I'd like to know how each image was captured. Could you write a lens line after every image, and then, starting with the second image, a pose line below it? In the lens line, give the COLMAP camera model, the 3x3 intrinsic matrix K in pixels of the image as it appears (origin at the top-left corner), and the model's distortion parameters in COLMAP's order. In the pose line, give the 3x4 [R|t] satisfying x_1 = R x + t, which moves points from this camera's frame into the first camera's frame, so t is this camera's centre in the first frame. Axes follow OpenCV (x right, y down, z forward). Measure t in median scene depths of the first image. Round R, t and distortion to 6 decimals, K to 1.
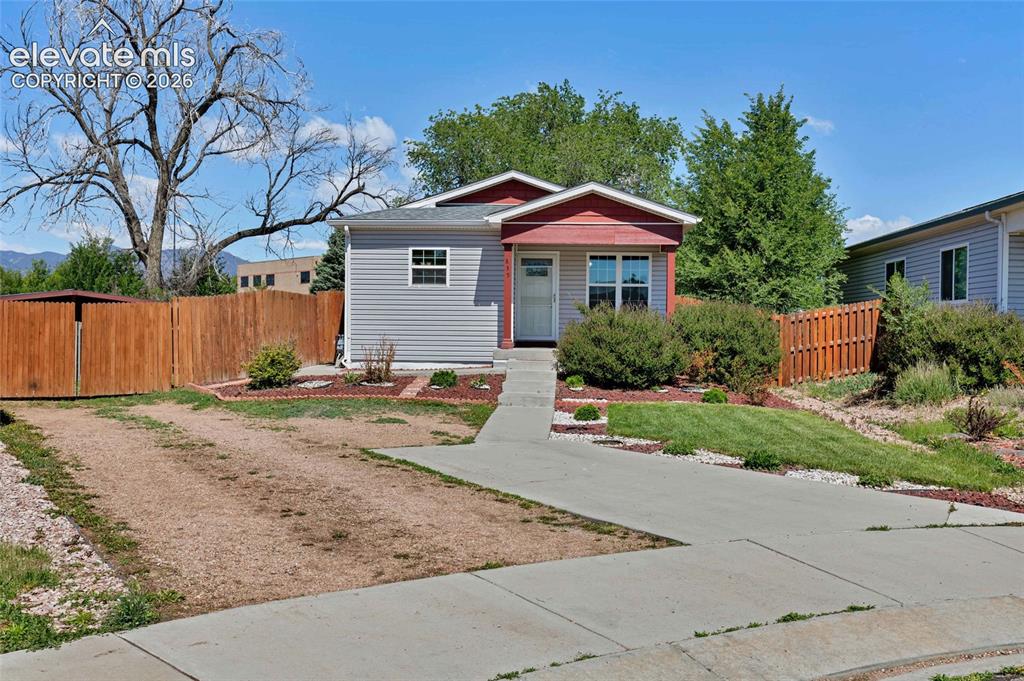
lens RADIAL K [[1024.1, 0, 512.0], [0, 1024.1, 340.5], [0, 0, 1]] dist [0.052883, -0.002671]
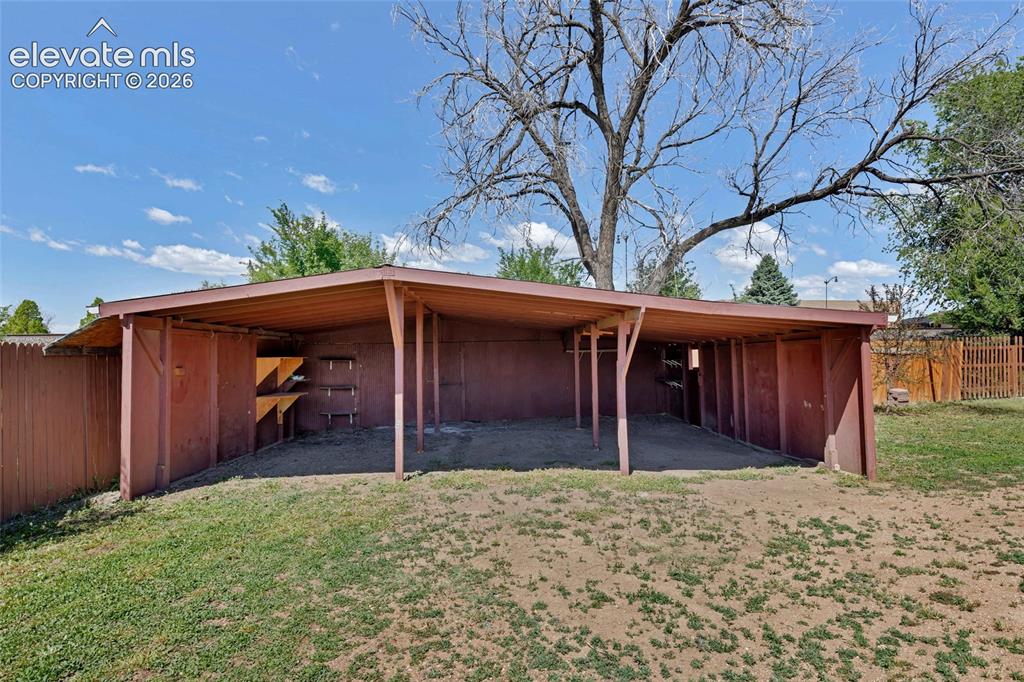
lens RADIAL K [[544.5, 0, 513.8], [0, 544.5, 346.5], [0, 0, 1]] dist [-0.015244, 0.000385]
pose [[0.866409, -0.023623, -0.498776, -0.353499], [0.013284, 0.999617, -0.024268, -0.018602], [0.499158, 0.014401, 0.866391, 1.063868]]
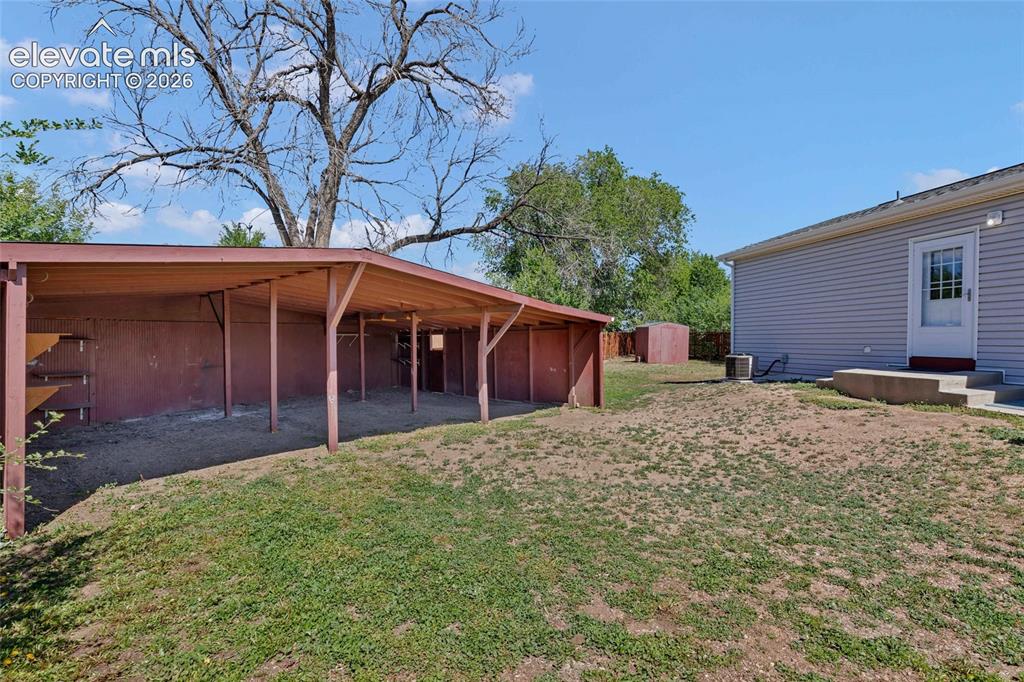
lens RADIAL K [[465.7, 0, 512.4], [0, 465.7, 347.1], [0, 0, 1]] dist [0.006599, -0.000349]
pose [[0.962528, -0.009166, 0.271026, -0.517015], [0.006402, 0.999918, 0.011078, -0.016510], [-0.271106, -0.008927, 0.962508, 1.010041]]
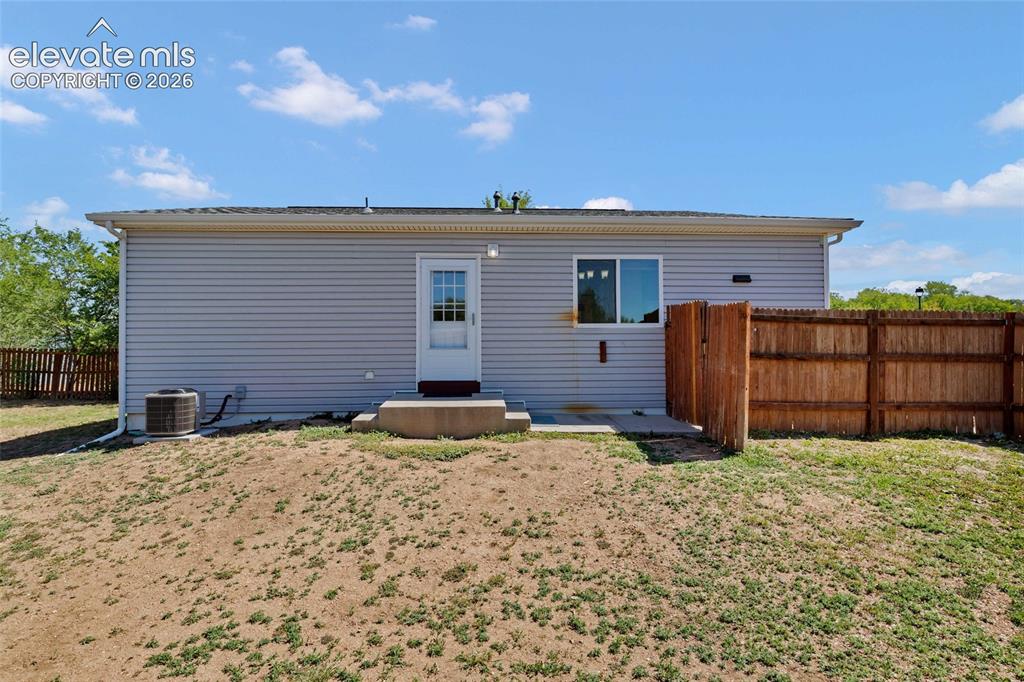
lens RADIAL K [[484.8, 0, 512.0], [0, 484.8, 341.0], [0, 0, 1]] dist [-0.000438, -0.000272]
pose [[-0.102406, 0.019420, 0.994553, -0.473282], [0.011045, 0.999770, -0.018384, -0.024255], [-0.994681, 0.009102, -0.102597, 1.229842]]
